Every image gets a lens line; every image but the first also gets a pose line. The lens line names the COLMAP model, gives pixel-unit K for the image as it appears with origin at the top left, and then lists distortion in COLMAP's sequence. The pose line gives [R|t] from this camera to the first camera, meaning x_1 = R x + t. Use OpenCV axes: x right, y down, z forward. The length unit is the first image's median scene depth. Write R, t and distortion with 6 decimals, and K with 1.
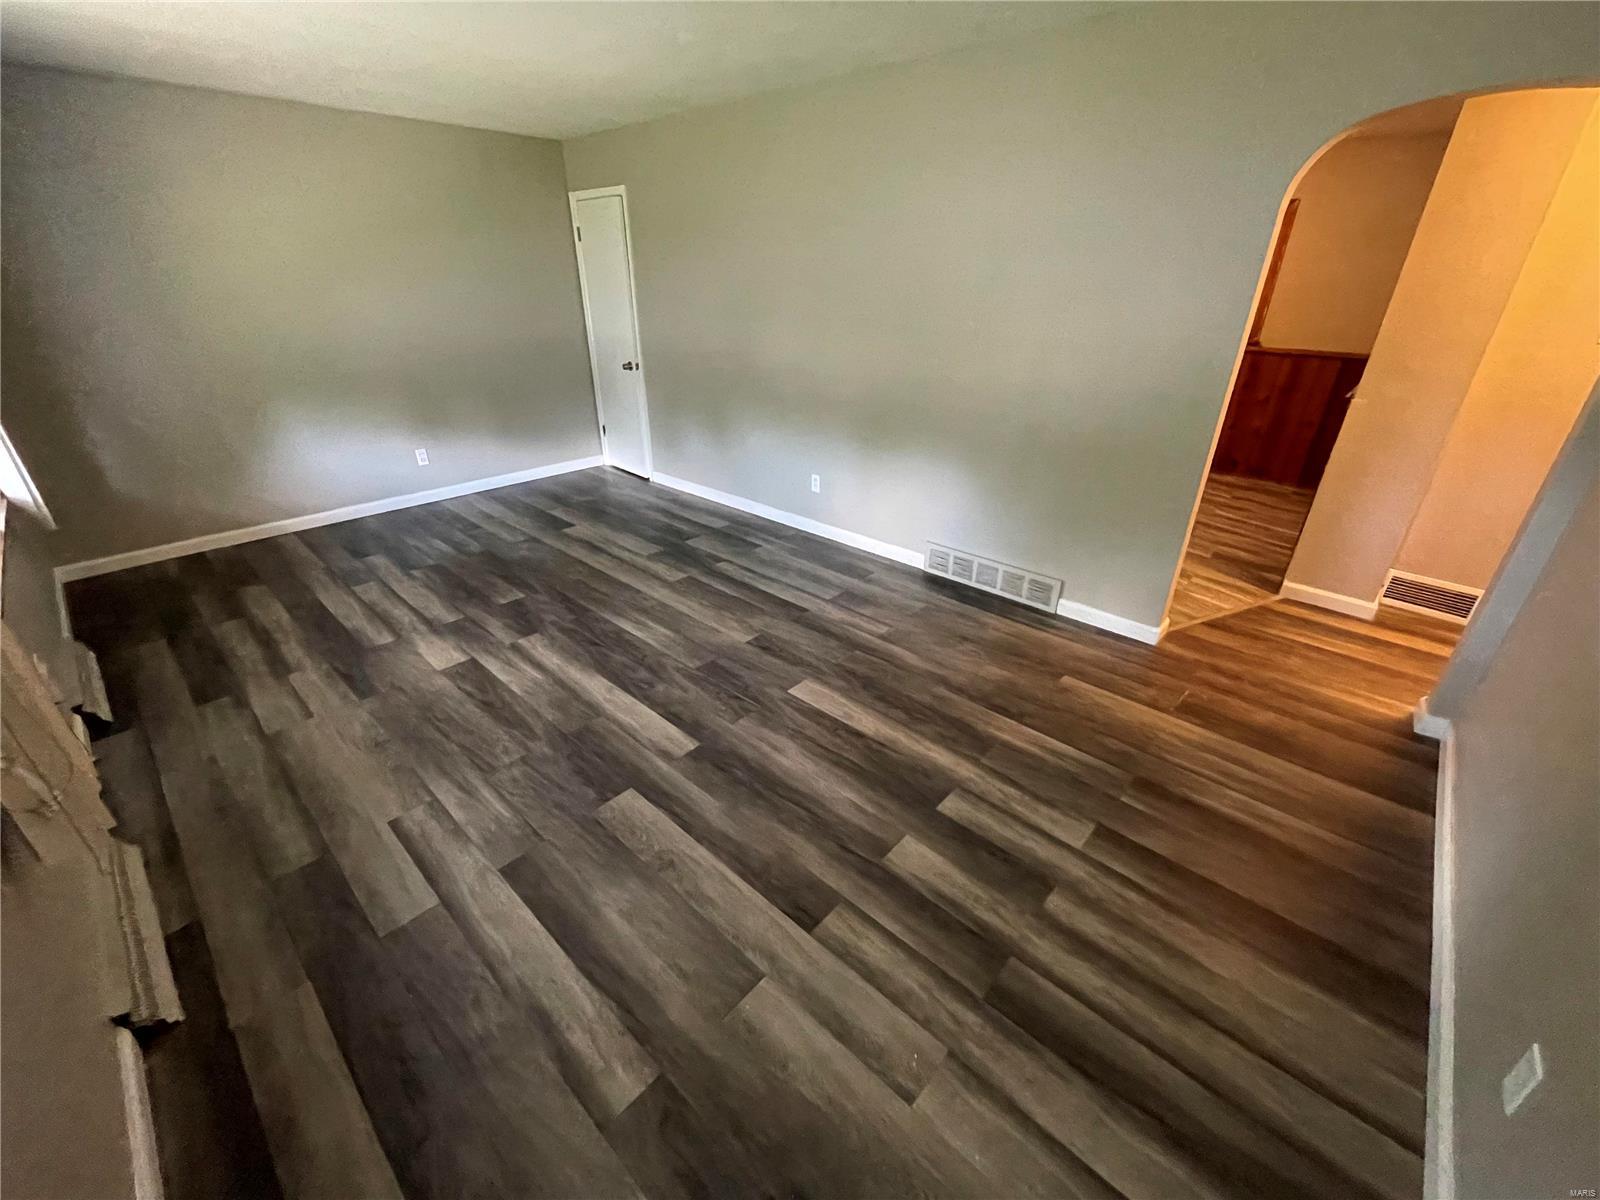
lens RADIAL K [[649.1, 0, 803.3], [0, 649.1, 598.4], [0, 0, 1]] dist [-0.002052, 0.000043]
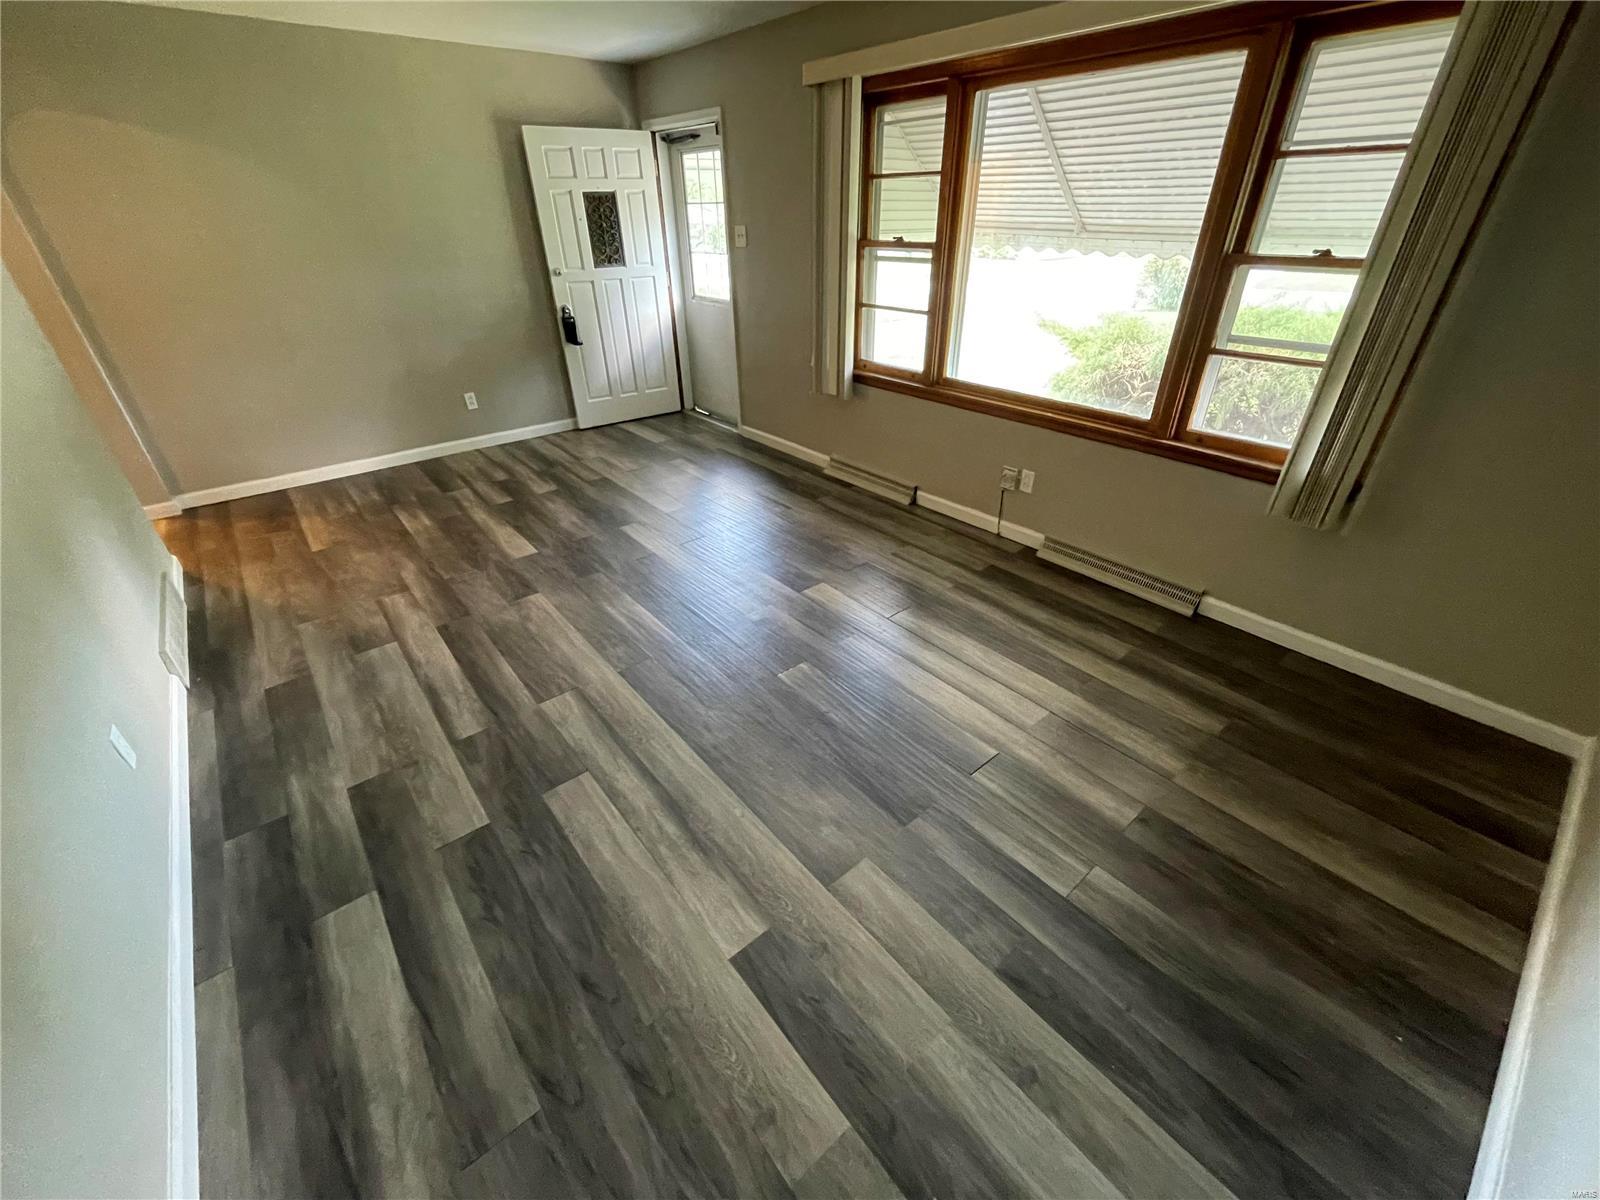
lens RADIAL K [[649.1, 0, 802.6], [0, 649.1, 601.4], [0, 0, 1]] dist [-0.002052, 0.000043]
pose [[-0.991275, -0.064544, 0.114928, -0.608962], [0.062424, 0.538056, 0.840595, -0.741282], [-0.116093, 0.840435, -0.529332, 1.497565]]
